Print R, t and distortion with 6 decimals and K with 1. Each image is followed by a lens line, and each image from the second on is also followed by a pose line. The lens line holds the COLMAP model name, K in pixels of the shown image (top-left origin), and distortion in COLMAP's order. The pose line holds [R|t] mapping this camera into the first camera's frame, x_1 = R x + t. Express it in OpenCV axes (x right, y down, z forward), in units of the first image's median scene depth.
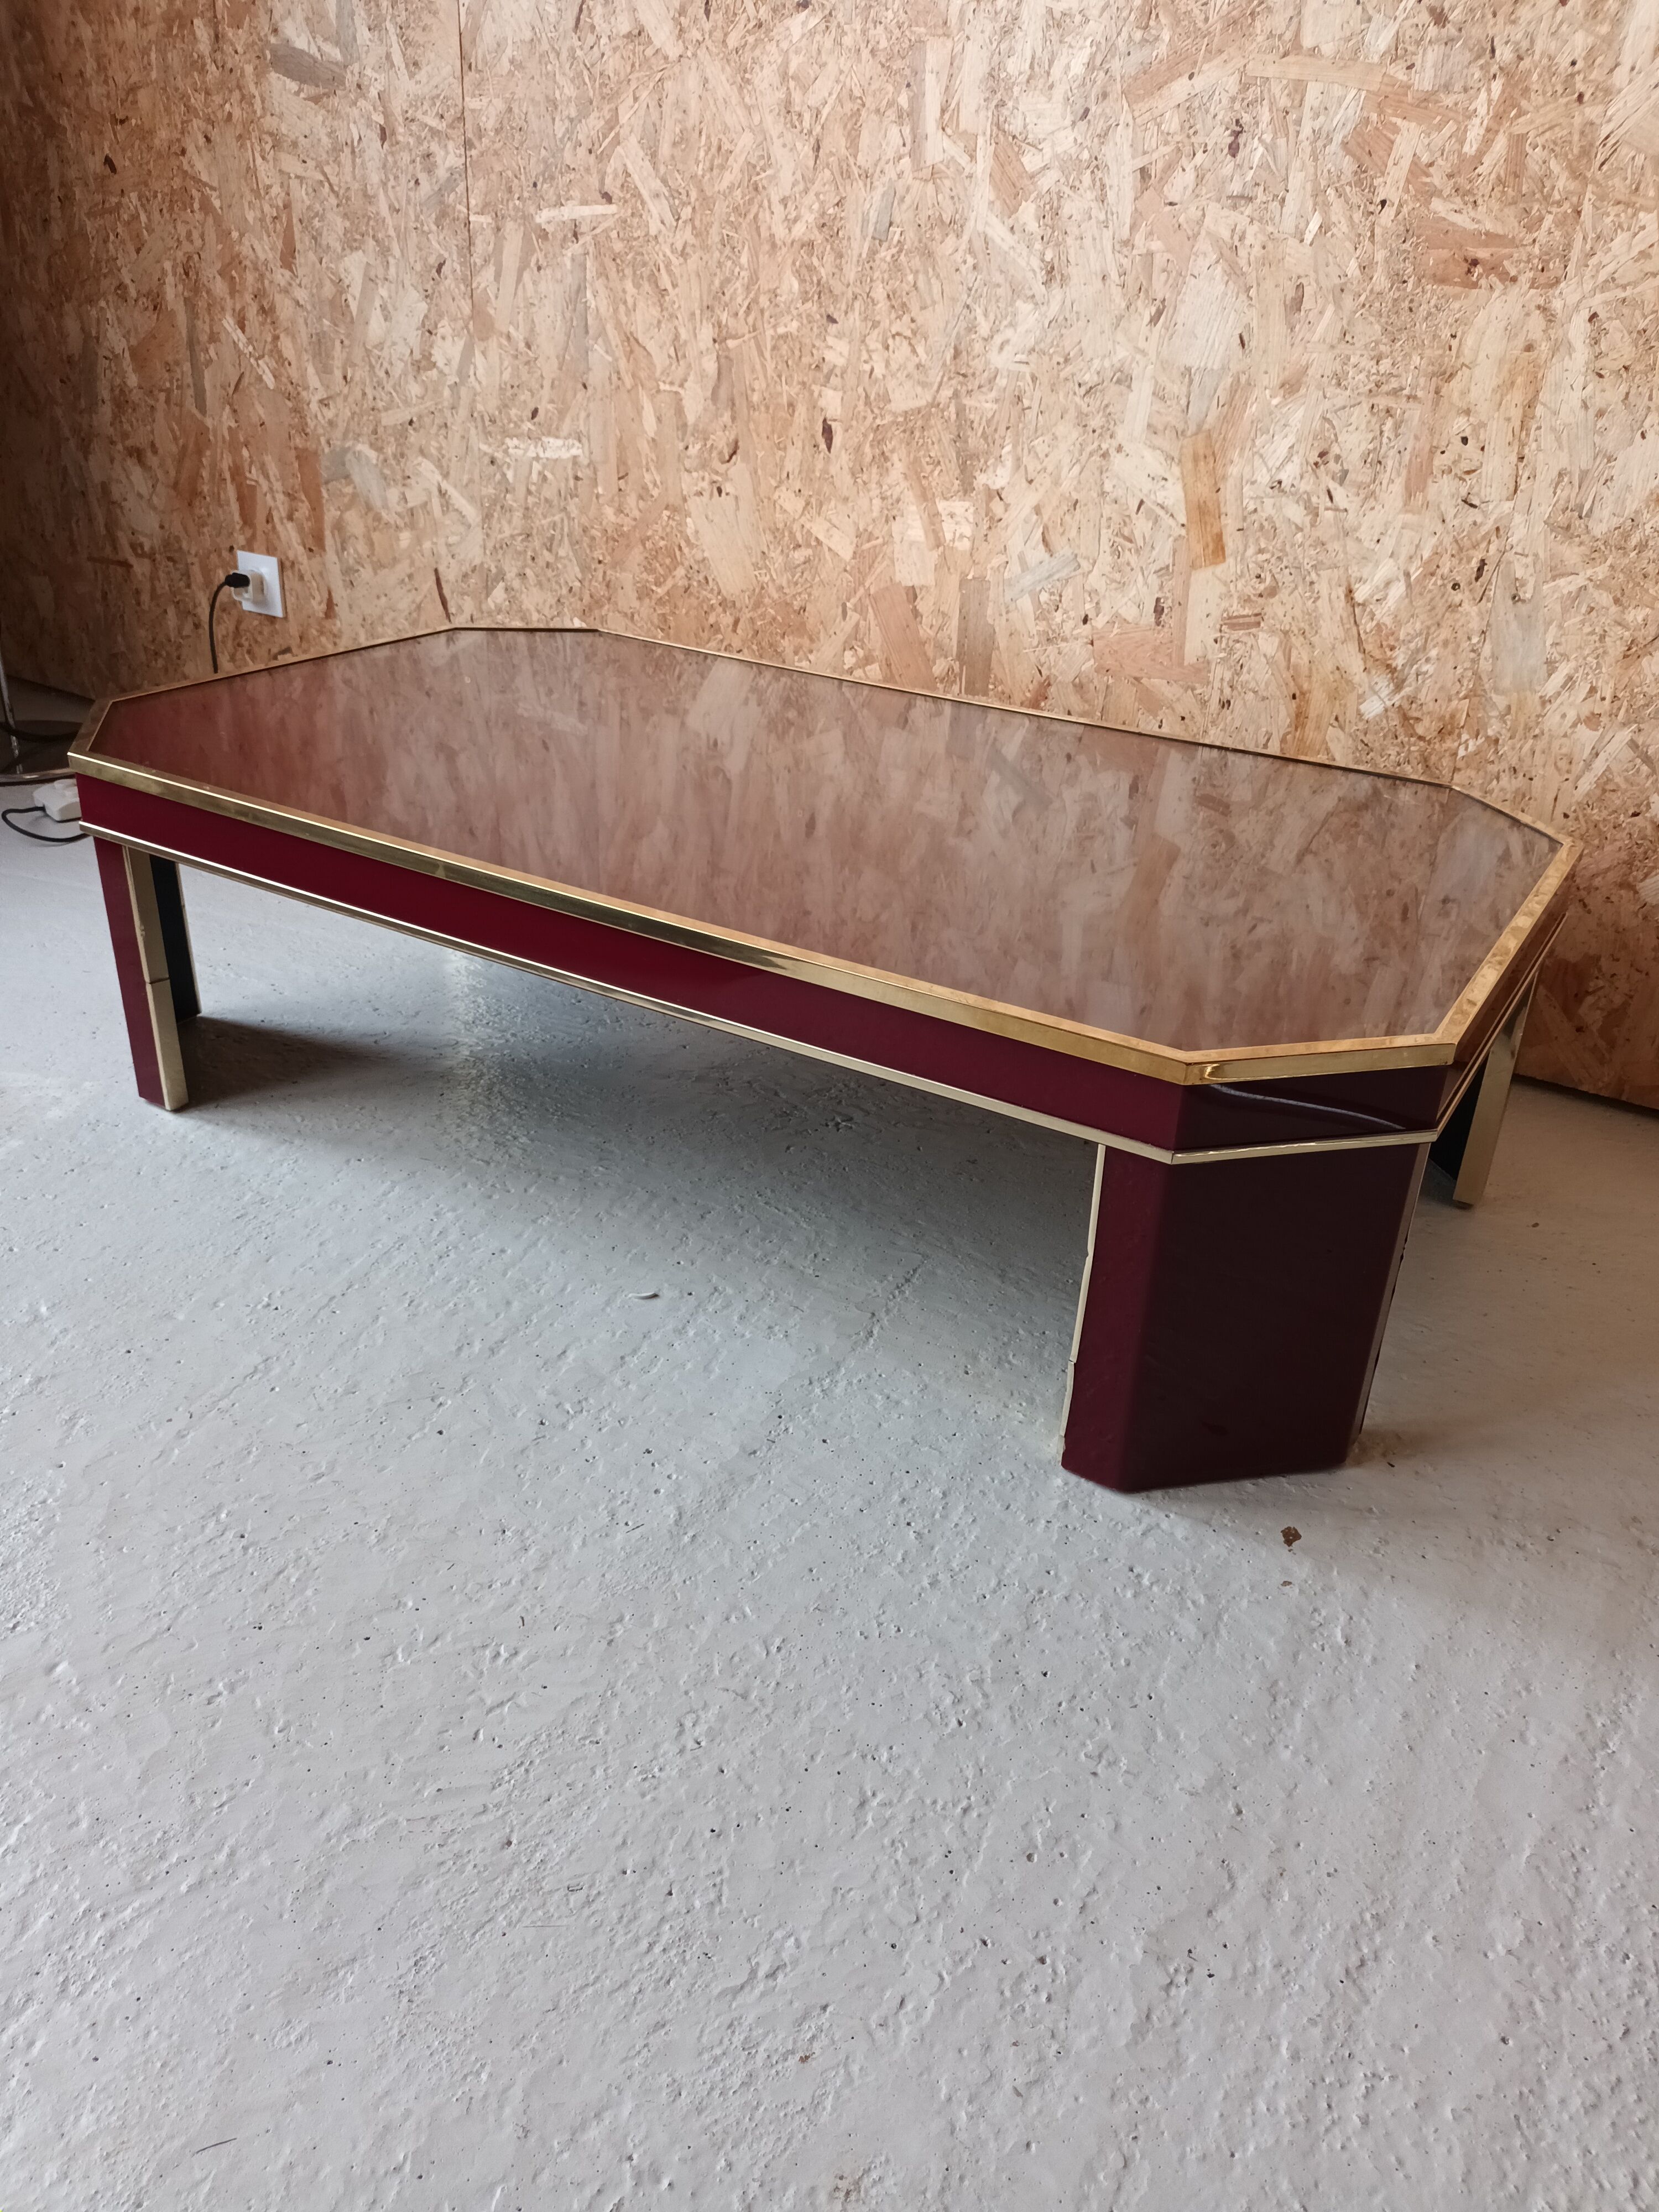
lens RADIAL K [[1659.2, 0, 817.2], [0, 1659.2, 1110.2], [0, 0, 1]] dist [0.026475, -0.039500]
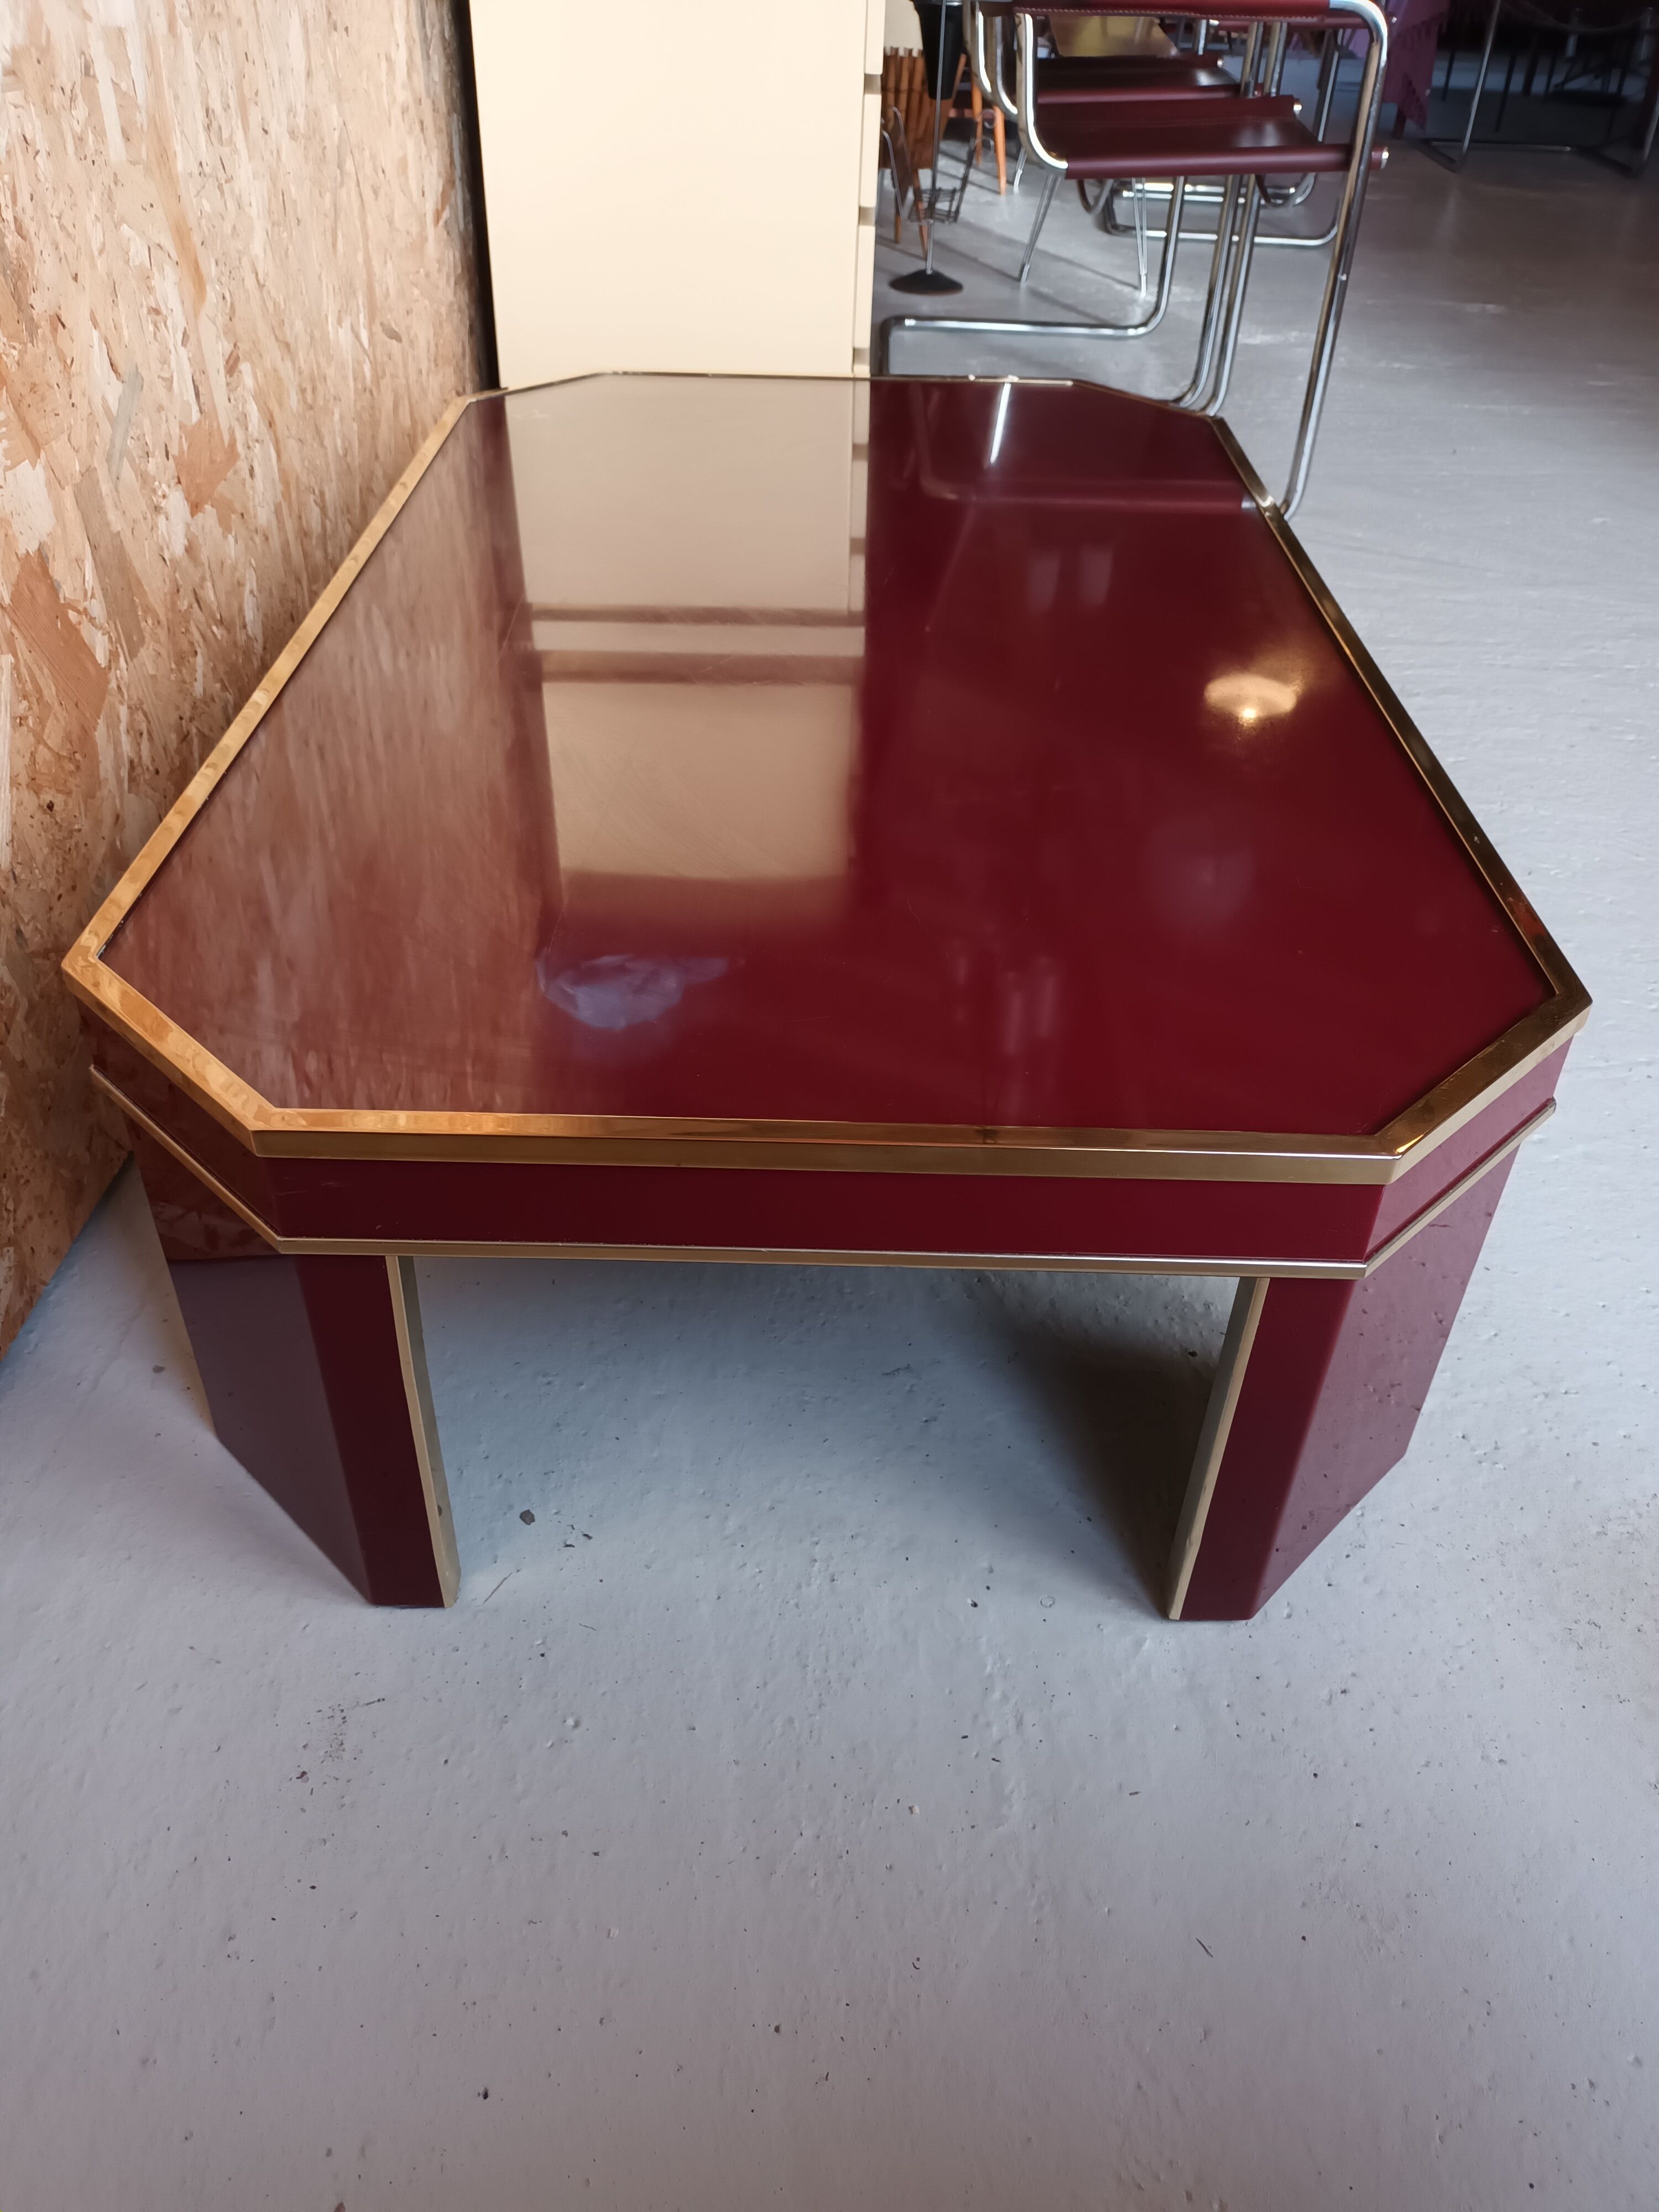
lens RADIAL K [[1659.2, 0, 823.6], [0, 1659.2, 1117.4], [0, 0, 1]] dist [0.026475, -0.039500]
pose [[-0.505858, -0.571130, 0.646466, -0.582526], [0.357277, 0.543405, 0.759647, -0.589832], [-0.785150, 0.615241, -0.070834, 1.049935]]
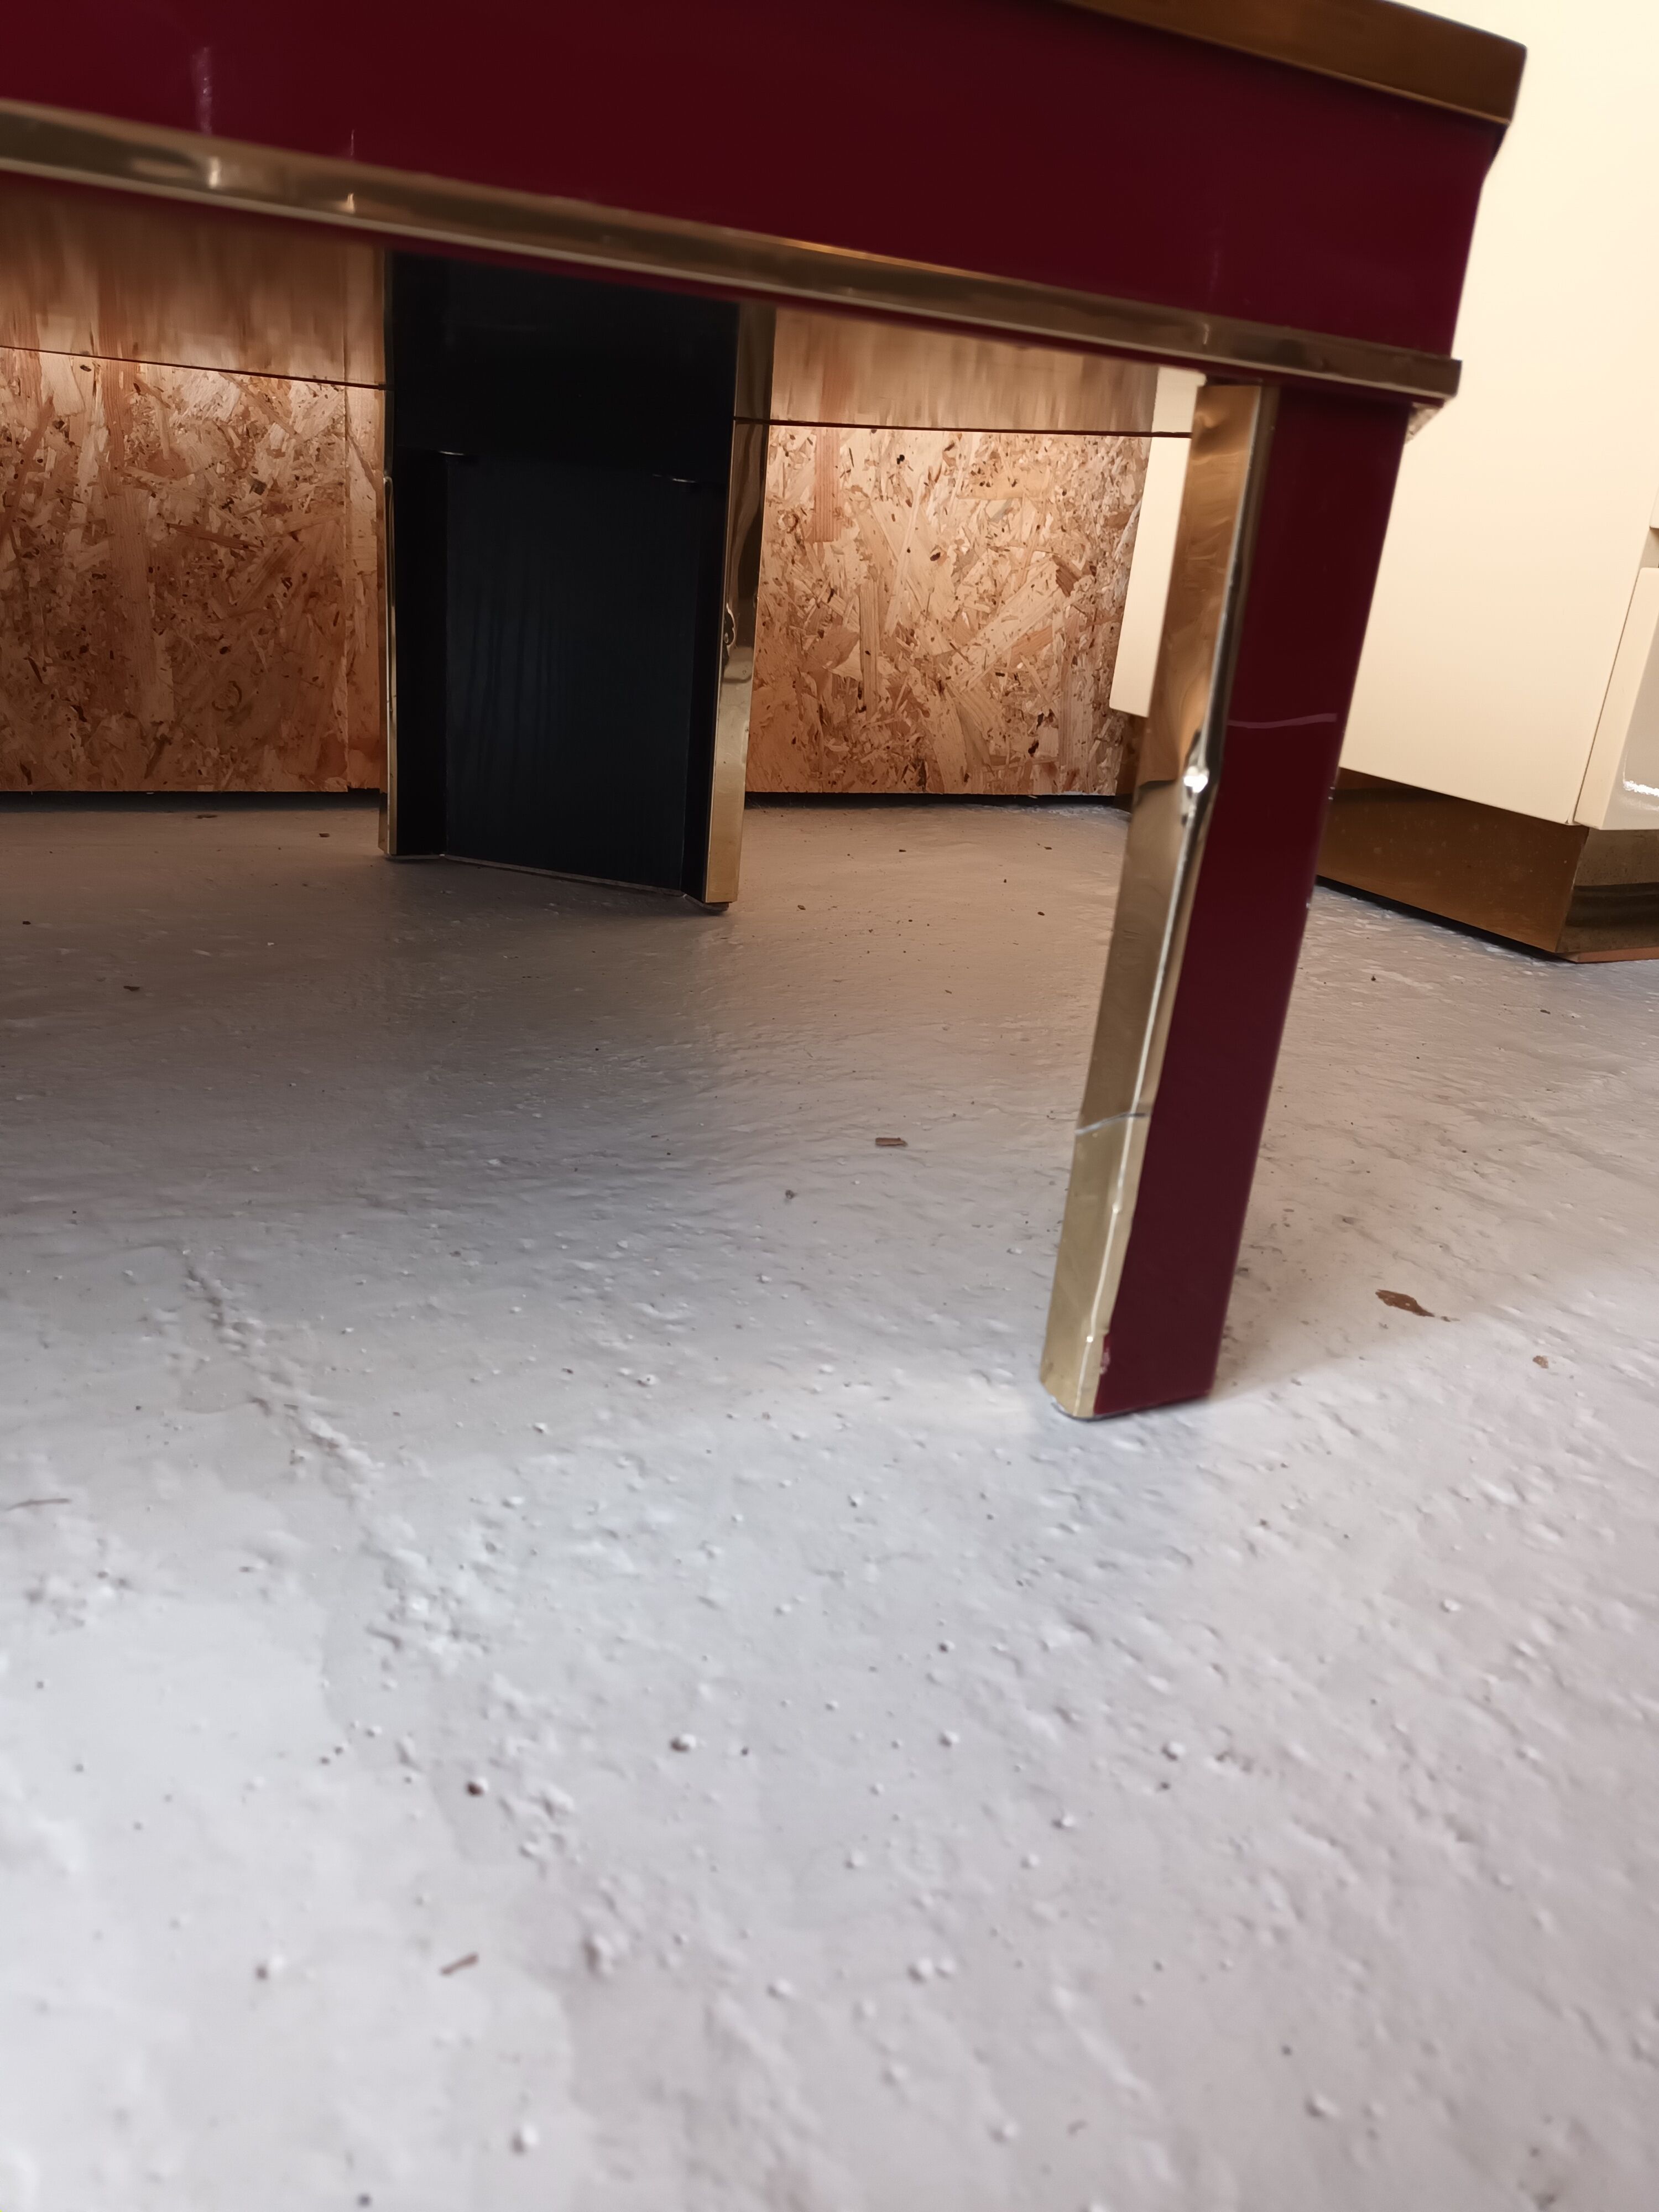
lens RADIAL K [[1659.2, 0, 829.2], [0, 1659.2, 1105.6], [0, 0, 1]] dist [0.026475, -0.039500]
pose [[0.490201, -0.300873, 0.818033, -0.125051], [0.336969, 0.930975, 0.140486, 0.046330], [-0.803838, 0.206785, 0.557750, 0.549695]]
